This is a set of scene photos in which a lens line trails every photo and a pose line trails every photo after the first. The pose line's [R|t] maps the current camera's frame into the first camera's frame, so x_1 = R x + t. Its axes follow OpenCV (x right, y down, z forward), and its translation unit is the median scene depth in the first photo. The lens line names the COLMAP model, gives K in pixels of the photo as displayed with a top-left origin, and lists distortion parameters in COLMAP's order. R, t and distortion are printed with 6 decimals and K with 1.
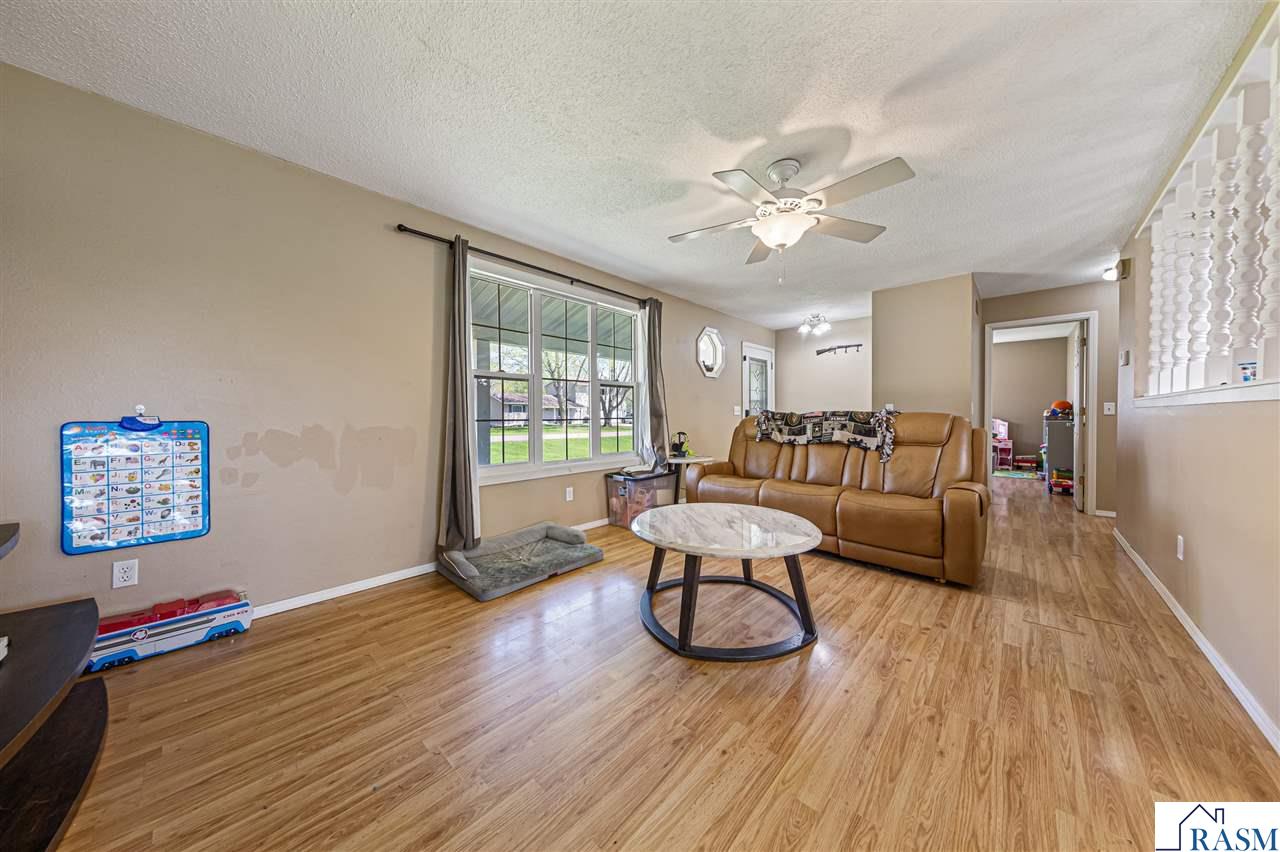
lens RADIAL K [[411.1, 0, 637.3], [0, 411.1, 421.3], [0, 0, 1]] dist [0.006753, 0.000033]
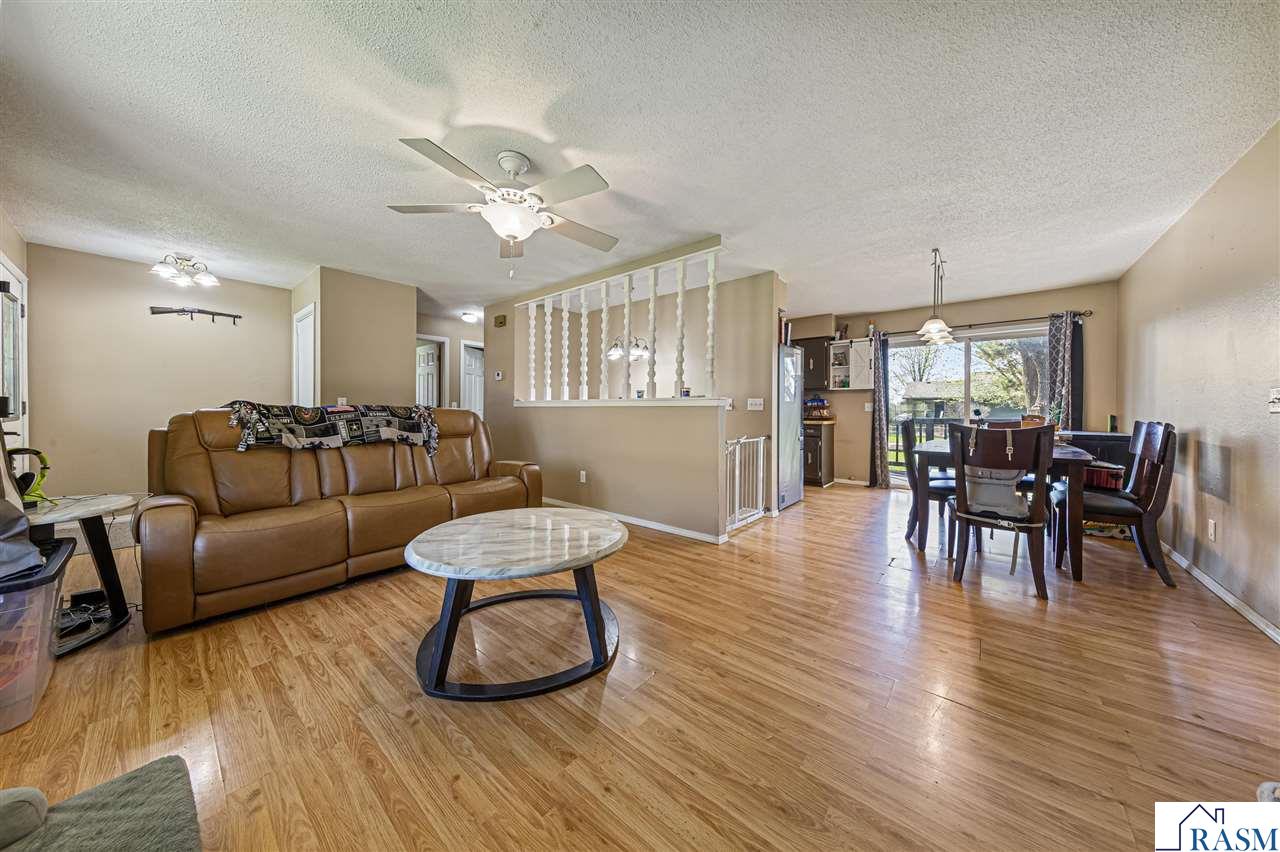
lens RADIAL K [[411.1, 0, 641.4], [0, 411.1, 415.2], [0, 0, 1]] dist [0.006753, 0.000033]
pose [[-0.054339, -0.010590, 0.998466, -0.456854], [0.008800, 0.999900, 0.011084, -0.009580], [-0.998484, 0.009388, -0.054240, 0.528305]]
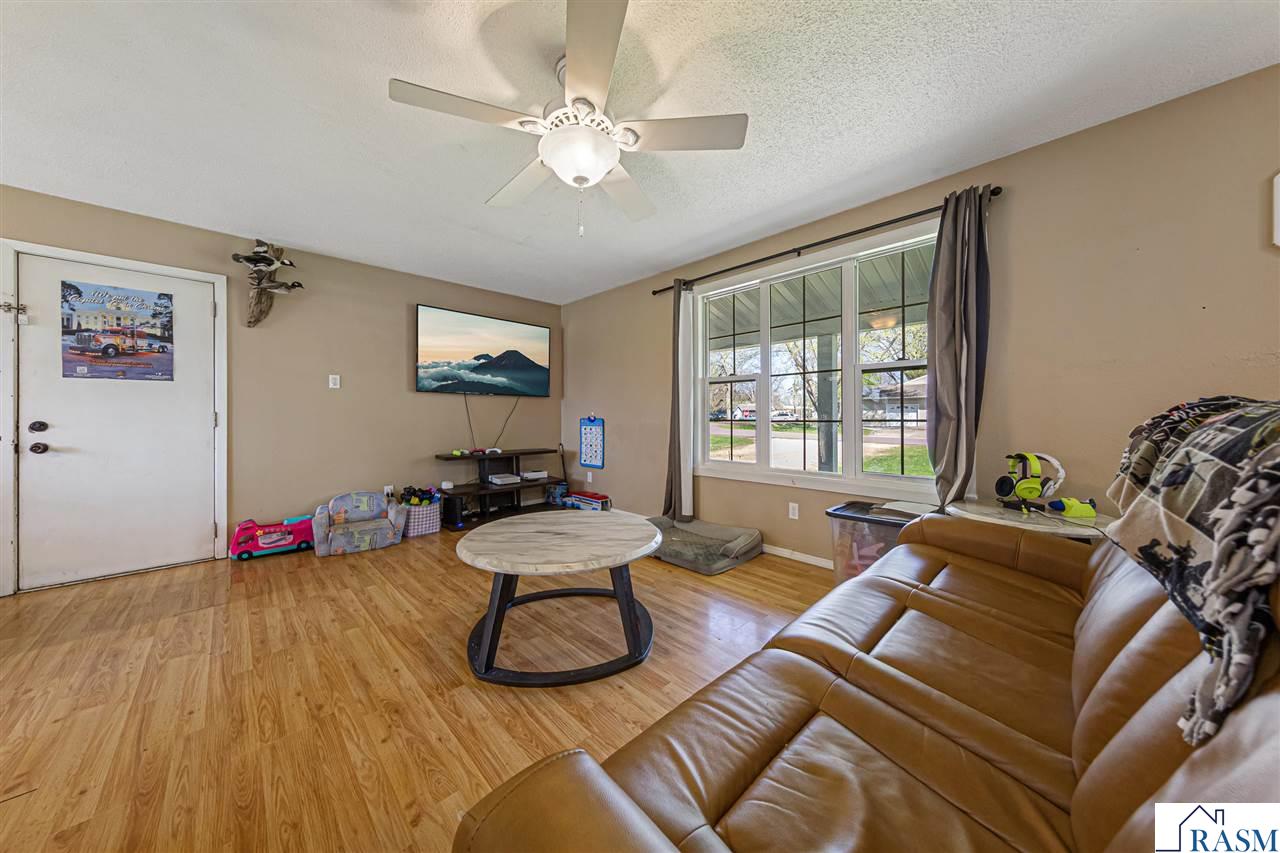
lens RADIAL K [[411.1, 0, 641.3], [0, 411.1, 417.9], [0, 0, 1]] dist [0.006753, 0.000033]
pose [[-0.036584, 0.007721, -0.999301, 0.750949], [-0.009479, 0.999922, 0.008072, -0.015851], [0.999286, 0.009768, -0.036507, 0.802814]]
